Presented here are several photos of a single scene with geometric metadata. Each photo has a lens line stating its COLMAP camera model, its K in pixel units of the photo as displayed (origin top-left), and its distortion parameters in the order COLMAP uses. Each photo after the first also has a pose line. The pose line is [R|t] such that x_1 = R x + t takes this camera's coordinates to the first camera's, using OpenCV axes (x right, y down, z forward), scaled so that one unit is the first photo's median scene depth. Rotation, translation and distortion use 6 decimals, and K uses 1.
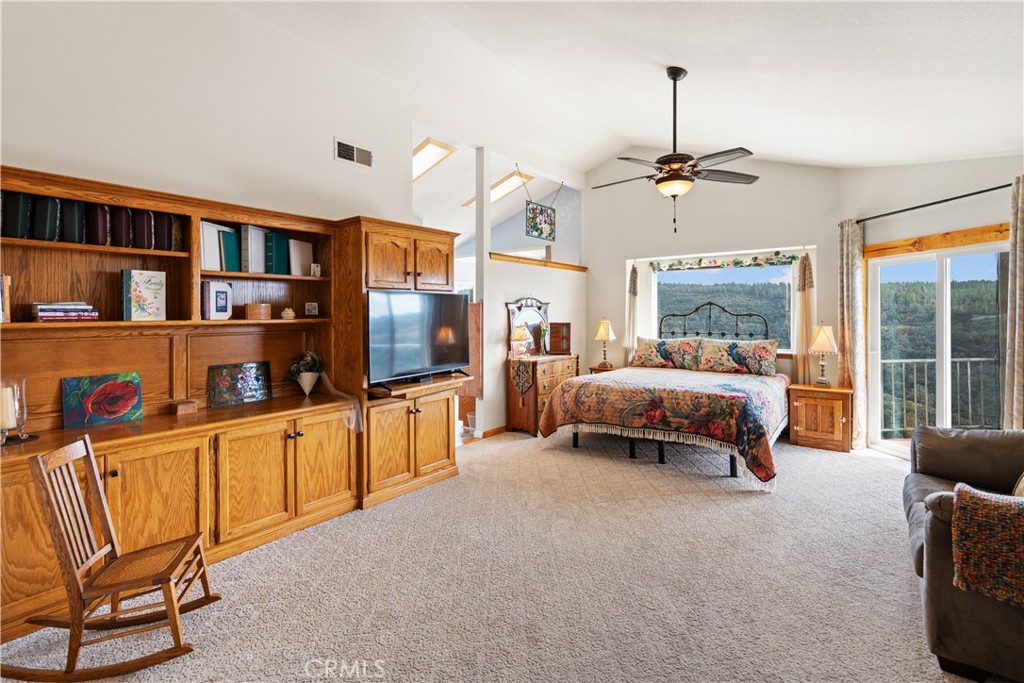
lens RADIAL K [[473.9, 0, 505.8], [0, 473.9, 315.8], [0, 0, 1]] dist [0.000914, 0.000507]
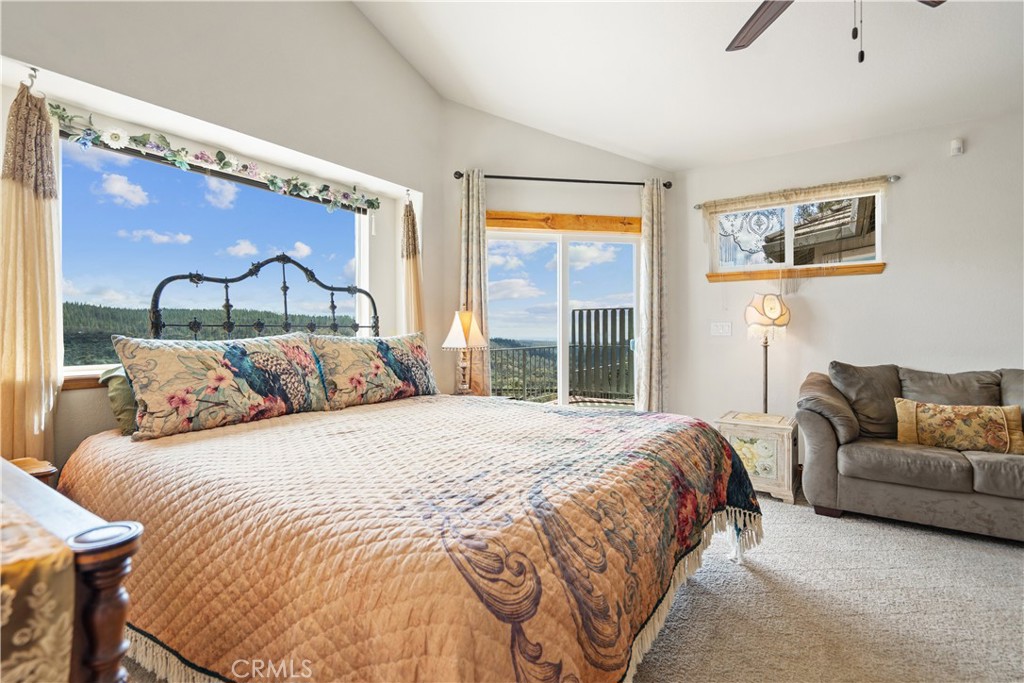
lens RADIAL K [[491.4, 0, 509.1], [0, 491.4, 330.7], [0, 0, 1]] dist [-0.001511, 0.000271]
pose [[-0.069733, 0.006185, 0.997547, -0.049863], [0.005627, 0.999967, -0.005807, 0.050850], [-0.997550, 0.005208, -0.069765, 0.910618]]
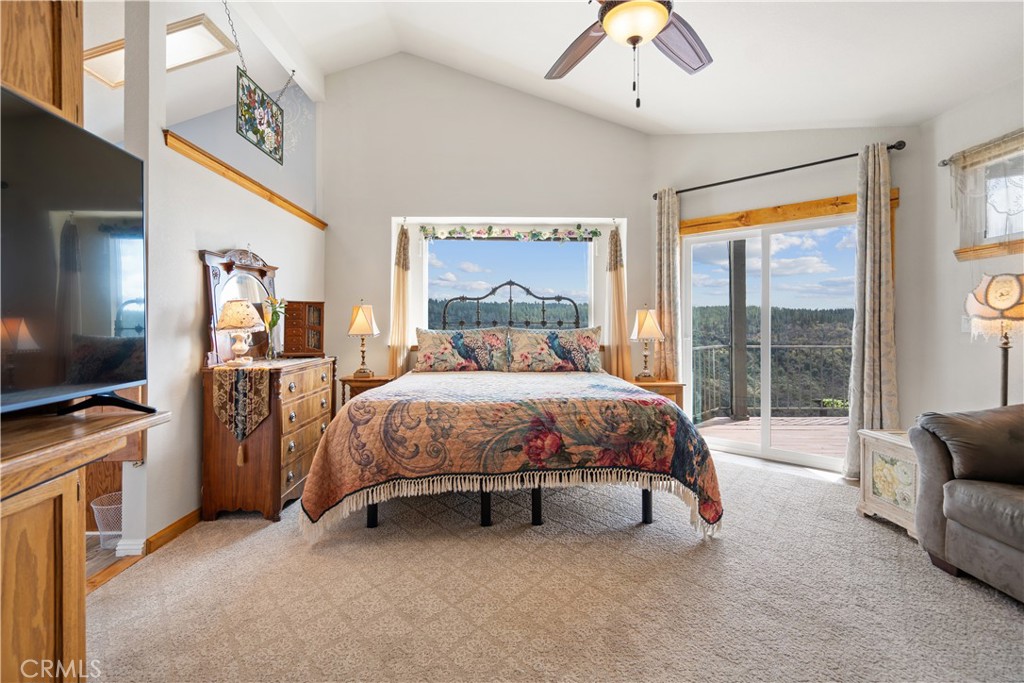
lens RADIAL K [[486.4, 0, 507.7], [0, 486.4, 327.1], [0, 0, 1]] dist [-0.002450, 0.000496]
pose [[0.773101, 0.003921, 0.634270, -0.073543], [-0.001975, 0.999991, -0.003774, 0.052719], [-0.634279, 0.001665, 0.773102, 0.444666]]
